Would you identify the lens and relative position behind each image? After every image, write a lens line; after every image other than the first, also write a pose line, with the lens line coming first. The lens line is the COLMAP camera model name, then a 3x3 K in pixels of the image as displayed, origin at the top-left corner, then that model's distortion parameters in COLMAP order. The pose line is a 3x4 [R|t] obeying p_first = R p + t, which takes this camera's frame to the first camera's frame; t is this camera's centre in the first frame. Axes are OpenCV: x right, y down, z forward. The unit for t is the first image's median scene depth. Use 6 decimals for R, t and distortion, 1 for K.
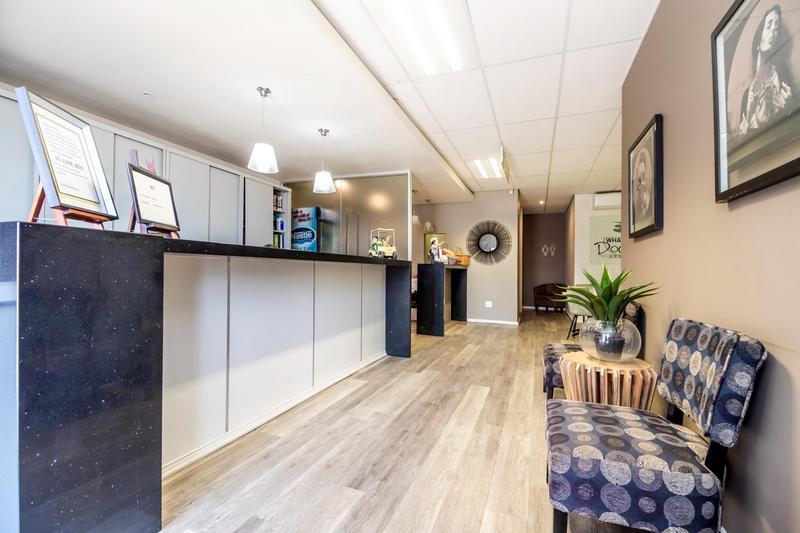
lens RADIAL K [[367.9, 0, 401.9], [0, 367.9, 266.8], [0, 0, 1]] dist [0.001248, 0.000039]
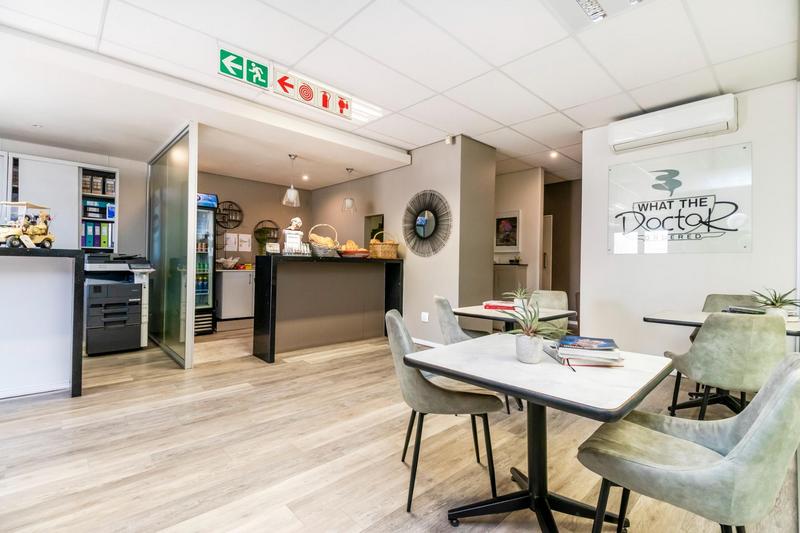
lens RADIAL K [[367.9, 0, 402.5], [0, 367.9, 267.3], [0, 0, 1]] dist [0.001248, 0.000039]
pose [[0.896808, 0.002122, -0.442415, 0.490975], [0.001816, 0.999962, 0.008477, 0.007107], [0.442416, -0.008405, 0.896771, 0.390581]]
